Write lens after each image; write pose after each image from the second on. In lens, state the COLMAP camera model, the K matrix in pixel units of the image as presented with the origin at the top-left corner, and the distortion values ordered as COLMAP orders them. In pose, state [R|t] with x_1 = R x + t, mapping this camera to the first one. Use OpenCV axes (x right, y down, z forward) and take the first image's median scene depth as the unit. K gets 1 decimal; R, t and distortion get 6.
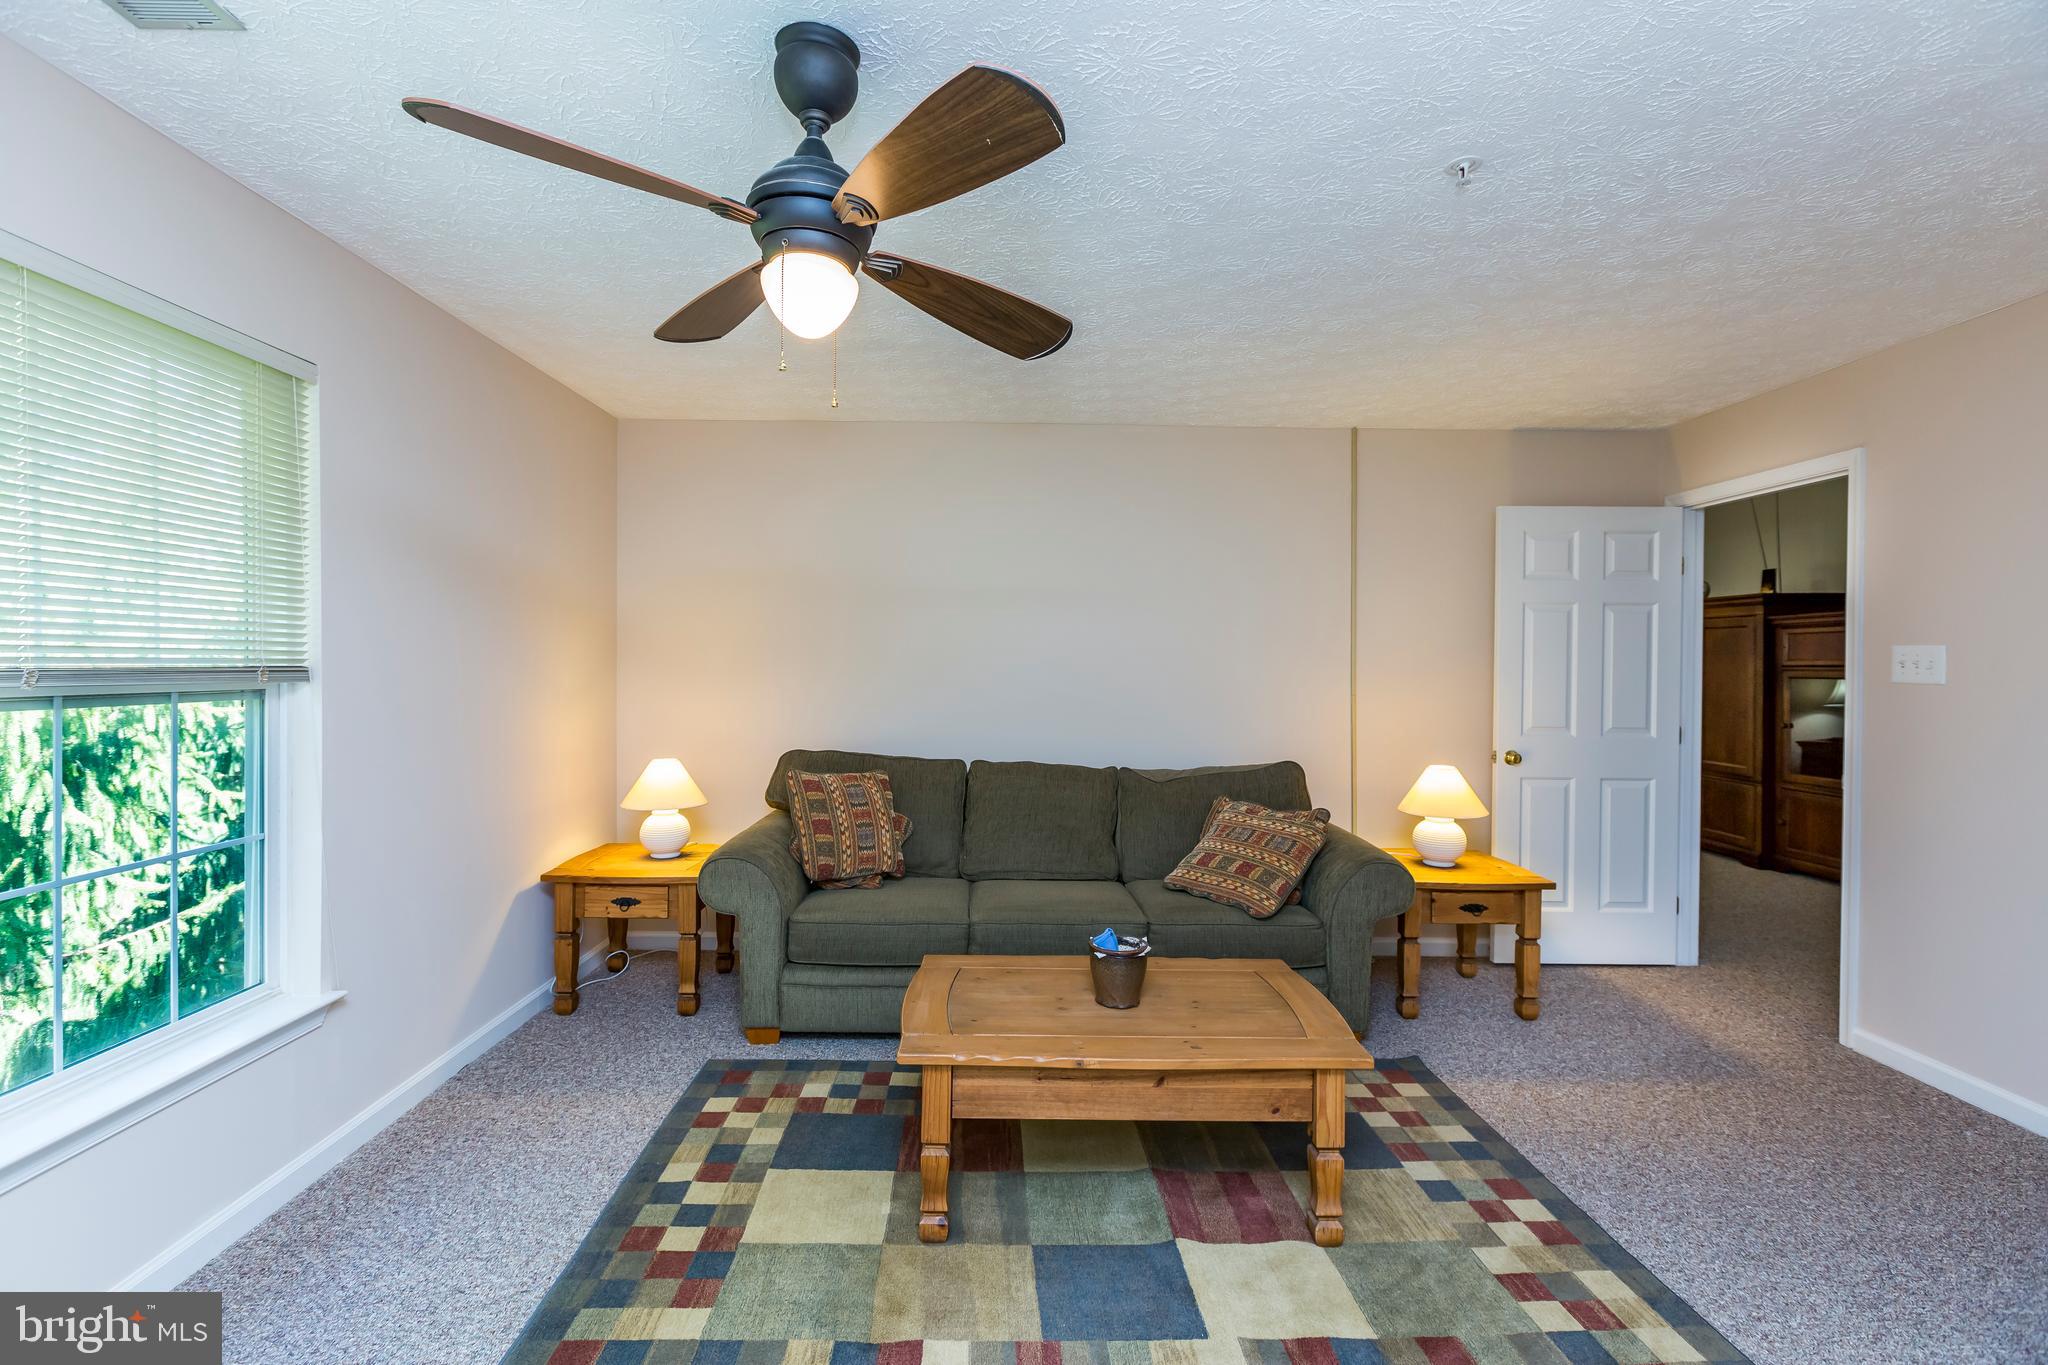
lens RADIAL K [[890.7, 0, 1012.4], [0, 890.7, 675.5], [0, 0, 1]] dist [-0.000845, -0.000649]
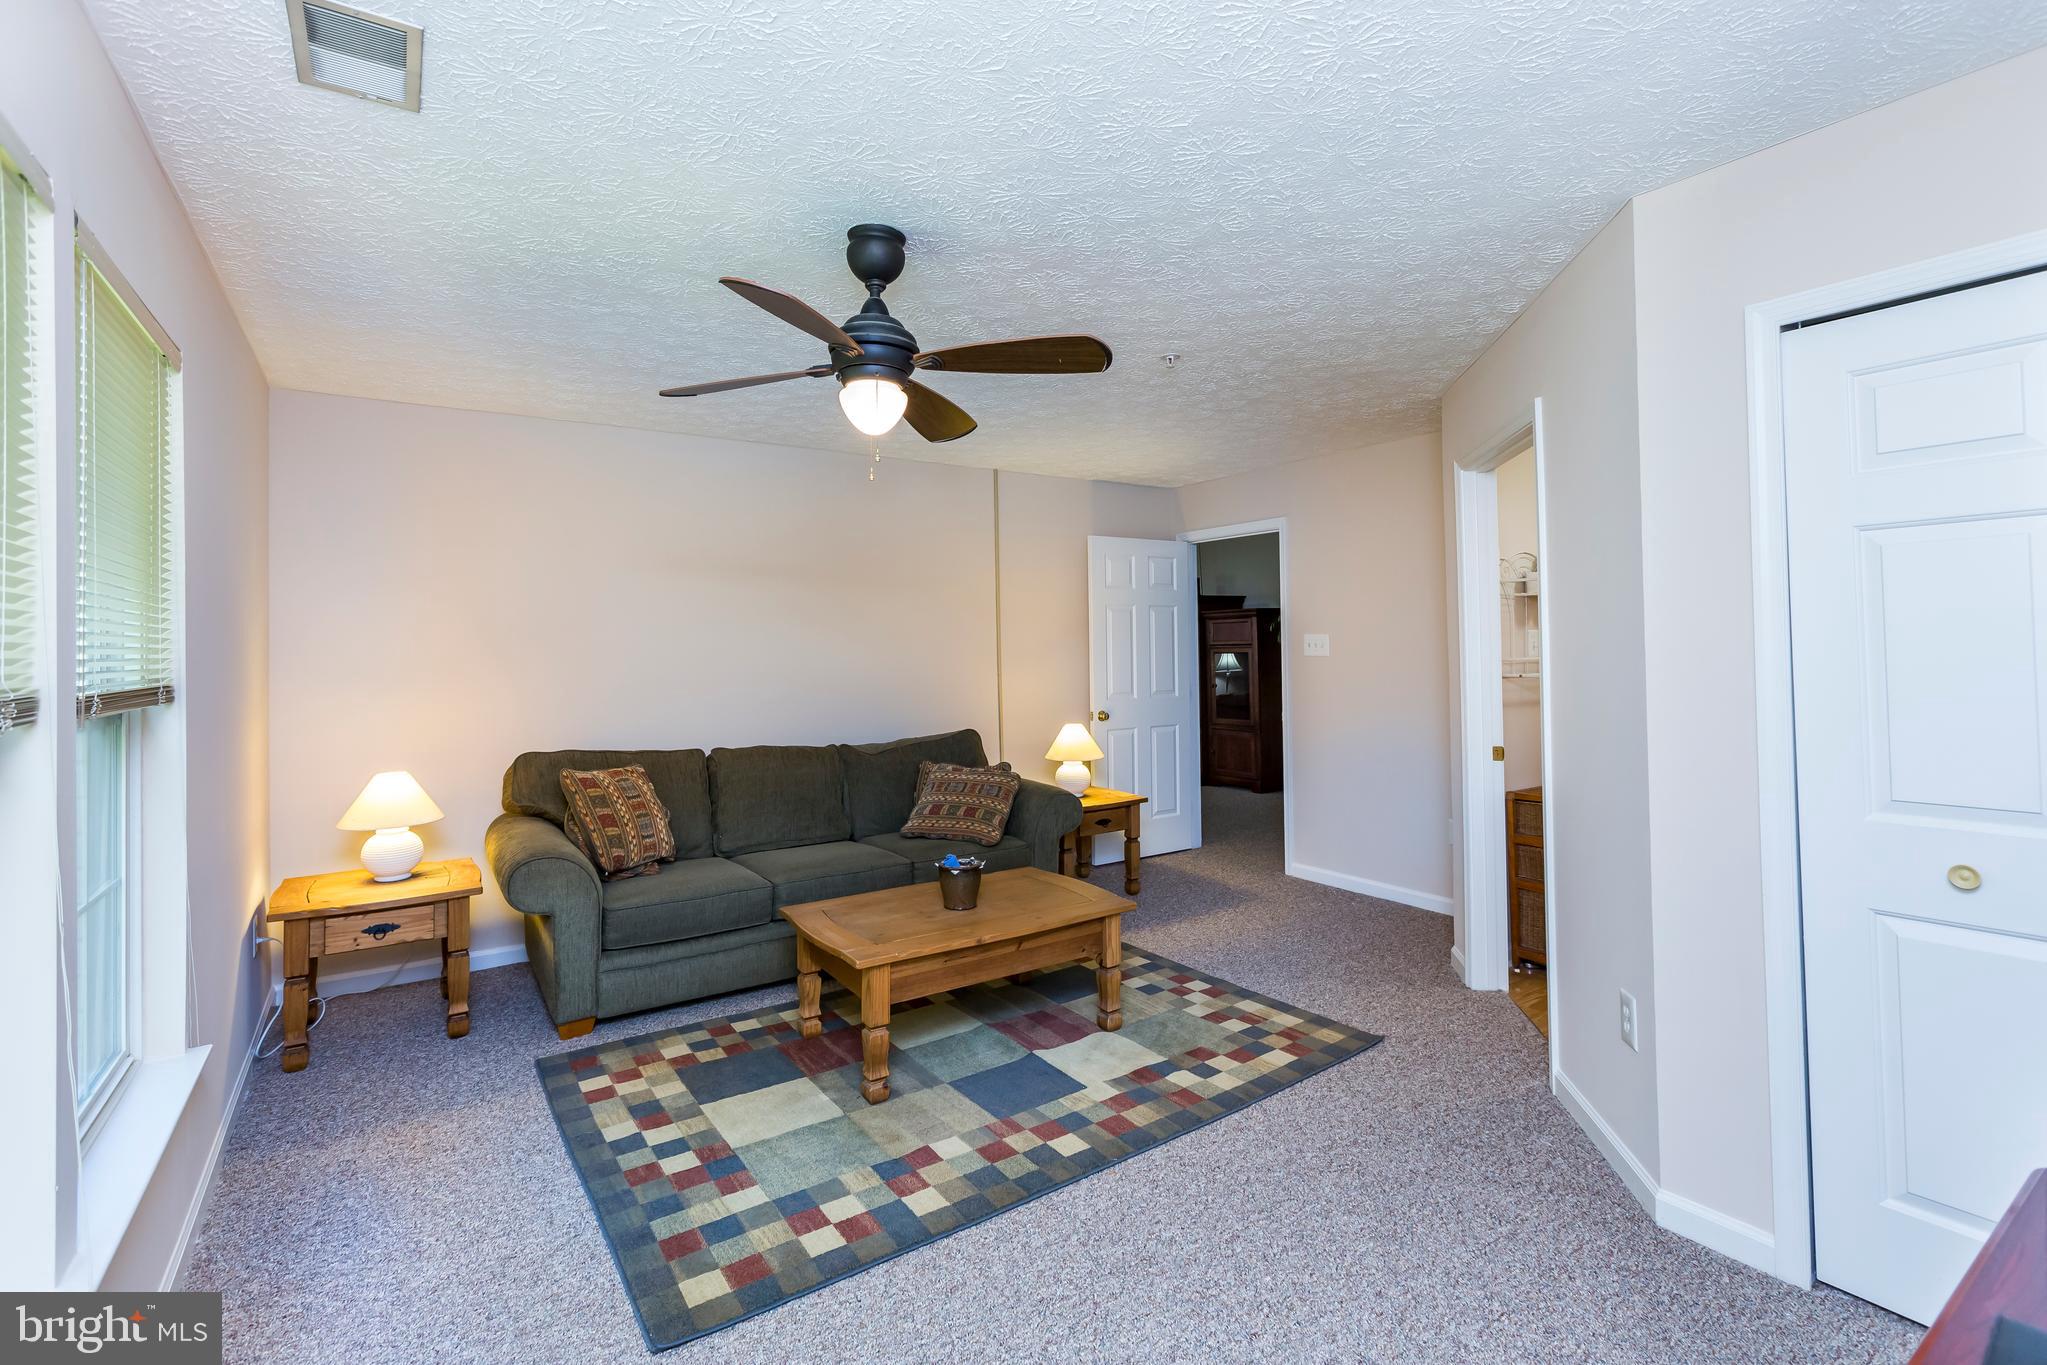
lens RADIAL K [[925.6, 0, 1018.8], [0, 925.6, 640.4], [0, 0, 1]] dist [0.000660, 0.000194]
pose [[0.835119, -0.015880, 0.549841, -0.462438], [0.025911, 0.999609, -0.010486, -0.018760], [-0.549459, 0.023004, 0.835204, -0.191704]]
